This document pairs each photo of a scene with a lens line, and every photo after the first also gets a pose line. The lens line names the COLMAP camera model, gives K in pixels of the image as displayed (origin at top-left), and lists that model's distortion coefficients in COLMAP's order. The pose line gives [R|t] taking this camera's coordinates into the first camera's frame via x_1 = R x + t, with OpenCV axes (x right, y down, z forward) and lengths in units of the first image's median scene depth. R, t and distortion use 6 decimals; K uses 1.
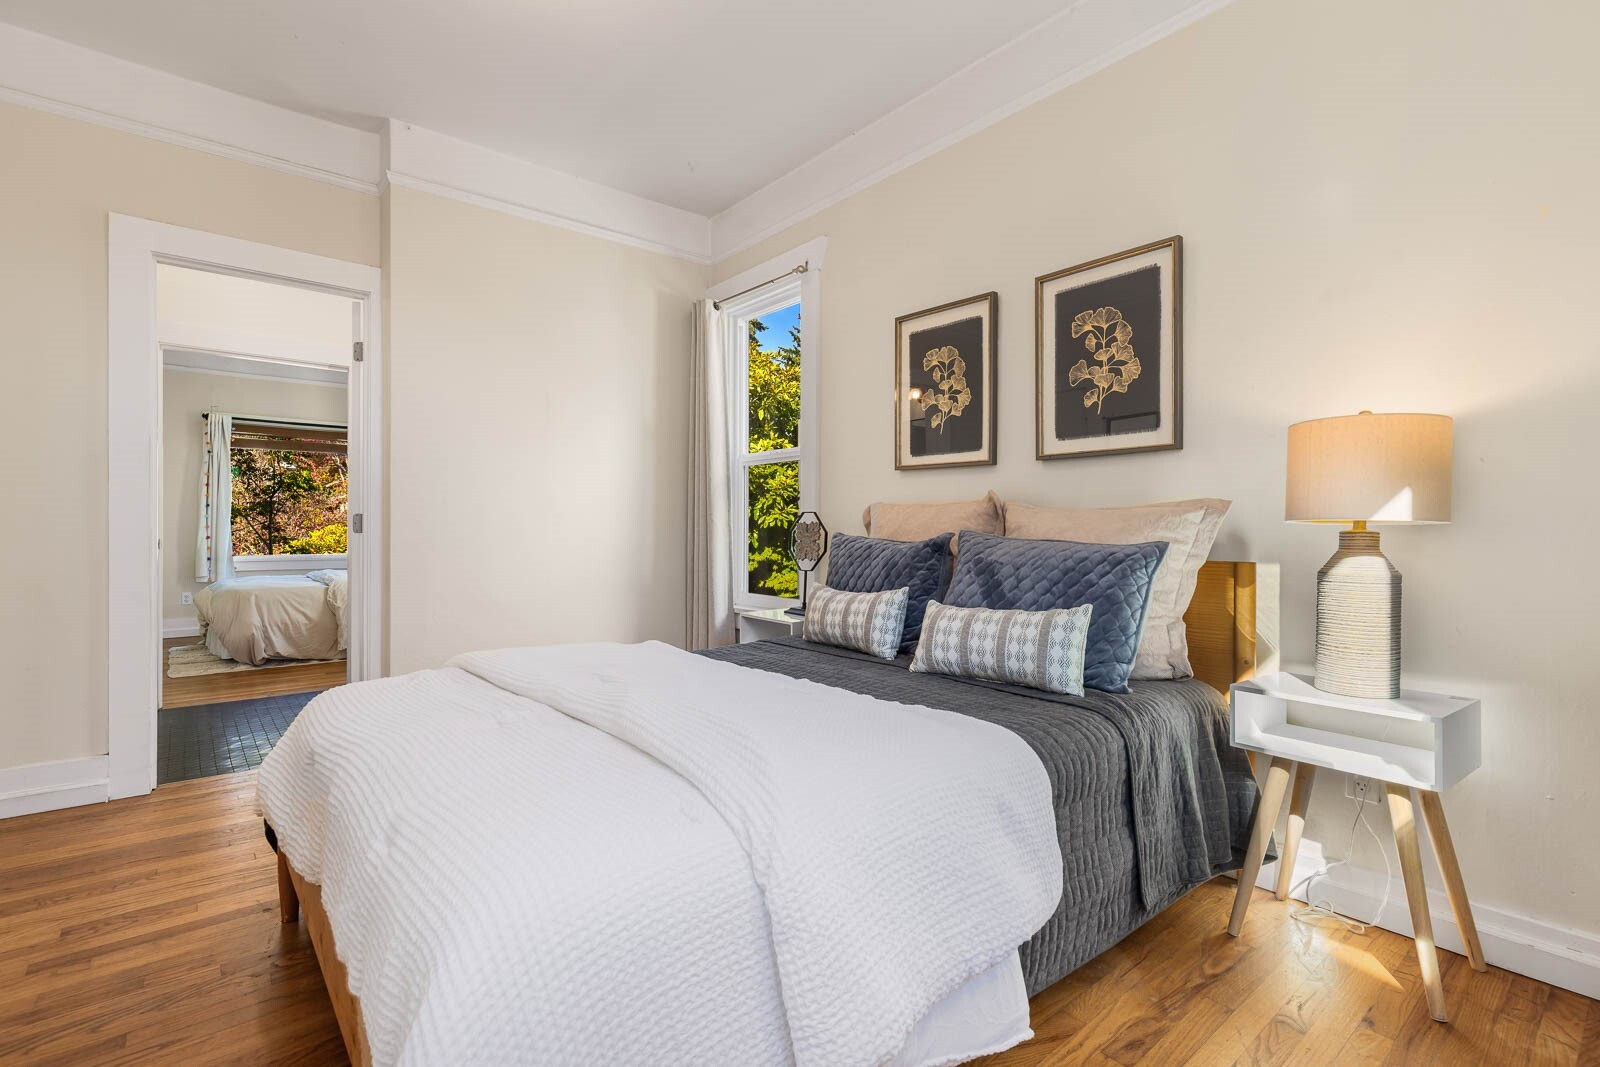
lens RADIAL K [[736.0, 0, 797.7], [0, 736.0, 525.1], [0, 0, 1]] dist [0.001170, 0.000284]
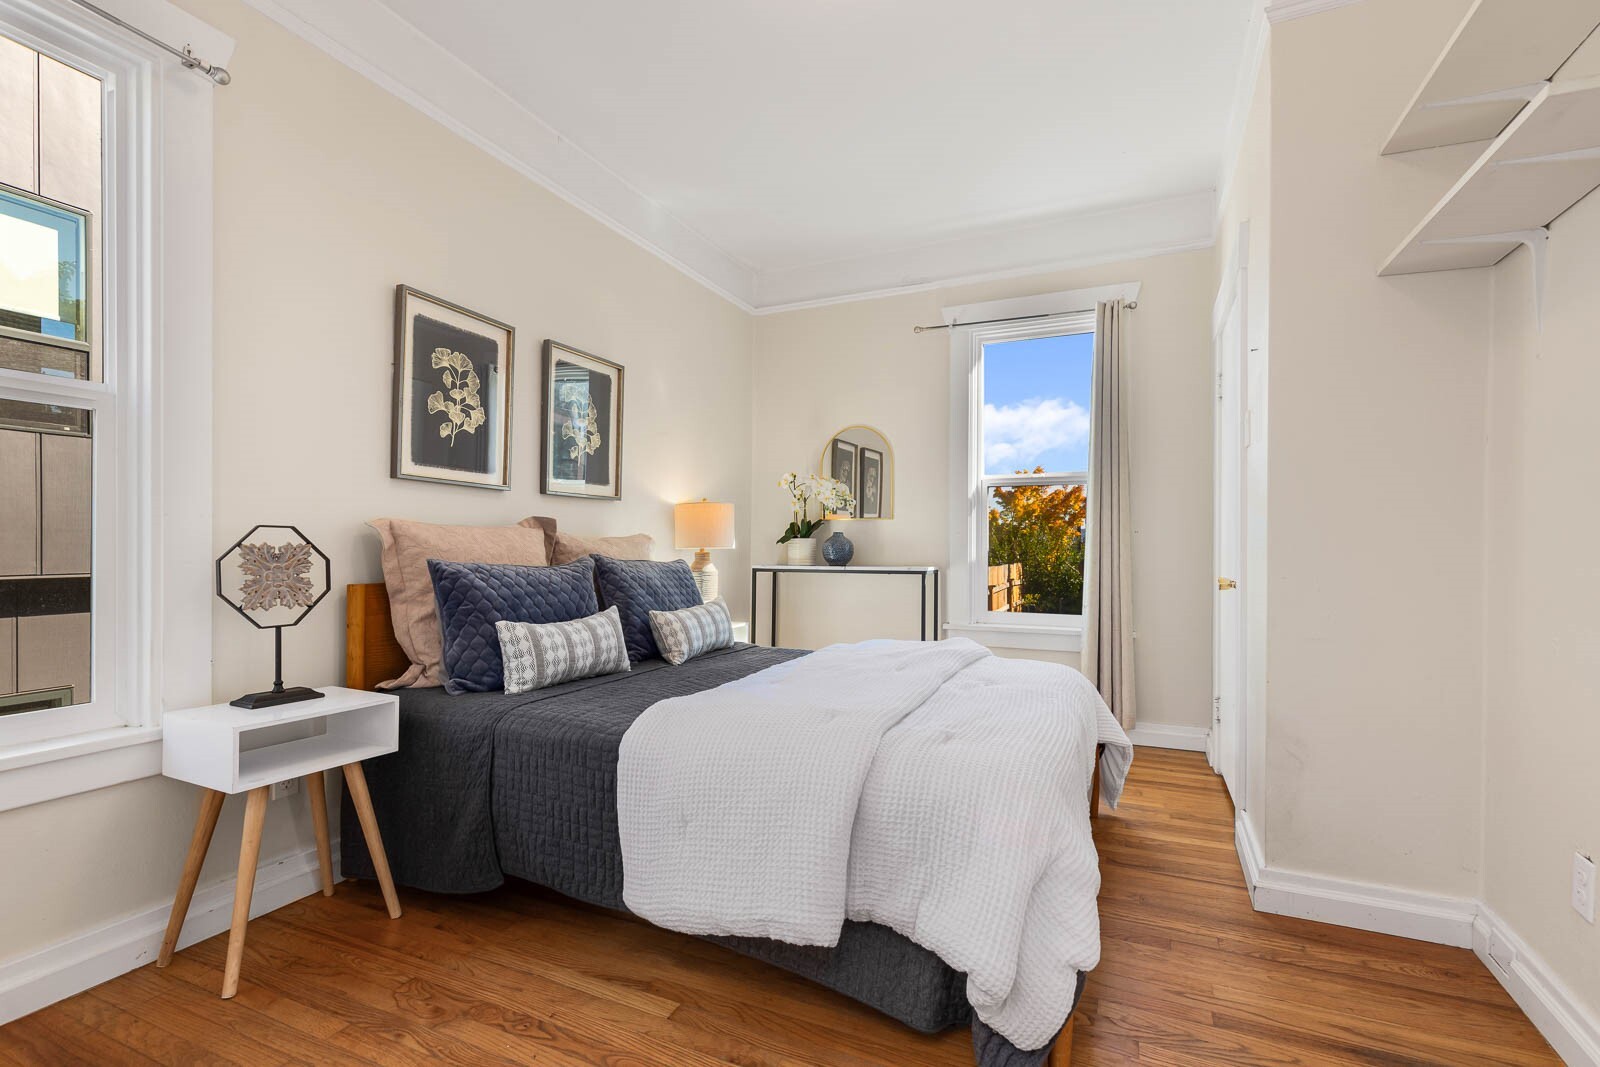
lens RADIAL K [[736.0, 0, 799.1], [0, 736.0, 545.0], [0, 0, 1]] dist [0.001170, 0.000284]
pose [[-0.441331, 0.003929, 0.897336, -0.809164], [-0.000211, 0.999990, -0.004482, -0.000055], [-0.897345, -0.002167, -0.441325, 1.033144]]
